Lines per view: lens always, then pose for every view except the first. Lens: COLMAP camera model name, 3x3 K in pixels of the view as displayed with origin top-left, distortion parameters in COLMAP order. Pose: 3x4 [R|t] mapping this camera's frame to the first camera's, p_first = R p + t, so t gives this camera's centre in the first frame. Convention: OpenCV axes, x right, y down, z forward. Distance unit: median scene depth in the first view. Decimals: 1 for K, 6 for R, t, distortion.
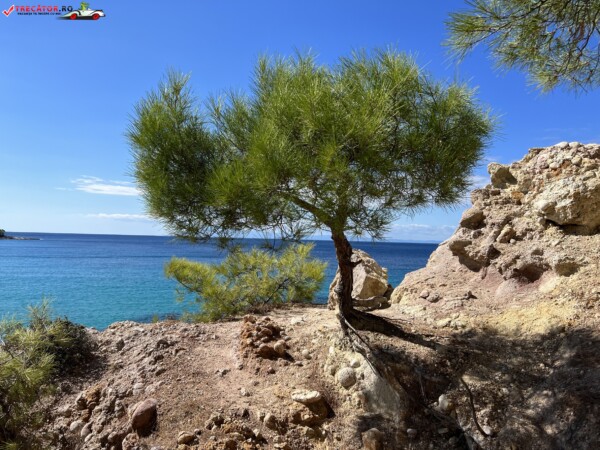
lens RADIAL K [[450.1, 0, 300.1], [0, 450.1, 225.2], [0, 0, 1]] dist [0.045381, -0.053738]
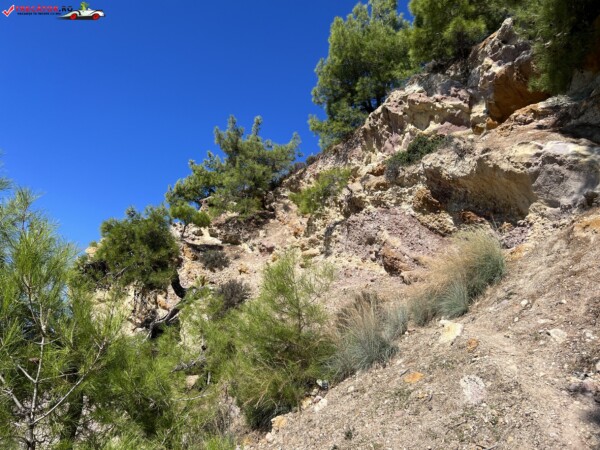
lens RADIAL K [[450.1, 0, 298.4], [0, 450.1, 224.4], [0, 0, 1]] dist [0.045381, -0.053738]
pose [[0.278762, 0.262847, 0.923690, -5.316077], [-0.103225, 0.964445, -0.243292, 1.343955], [-0.954796, -0.027527, 0.295983, -2.519455]]
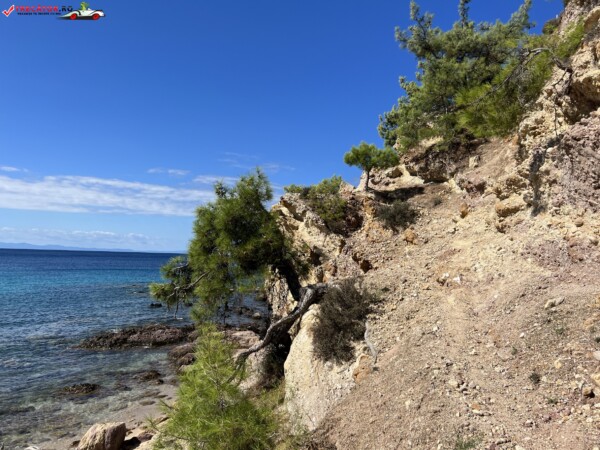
lens RADIAL K [[450.1, 0, 300.2], [0, 450.1, 224.5], [0, 0, 1]] dist [0.045381, -0.053738]
pose [[0.779229, 0.038388, 0.625563, -3.575642], [-0.023935, 0.999217, -0.031502, 0.758592], [-0.626282, 0.009574, 0.779538, -2.514716]]
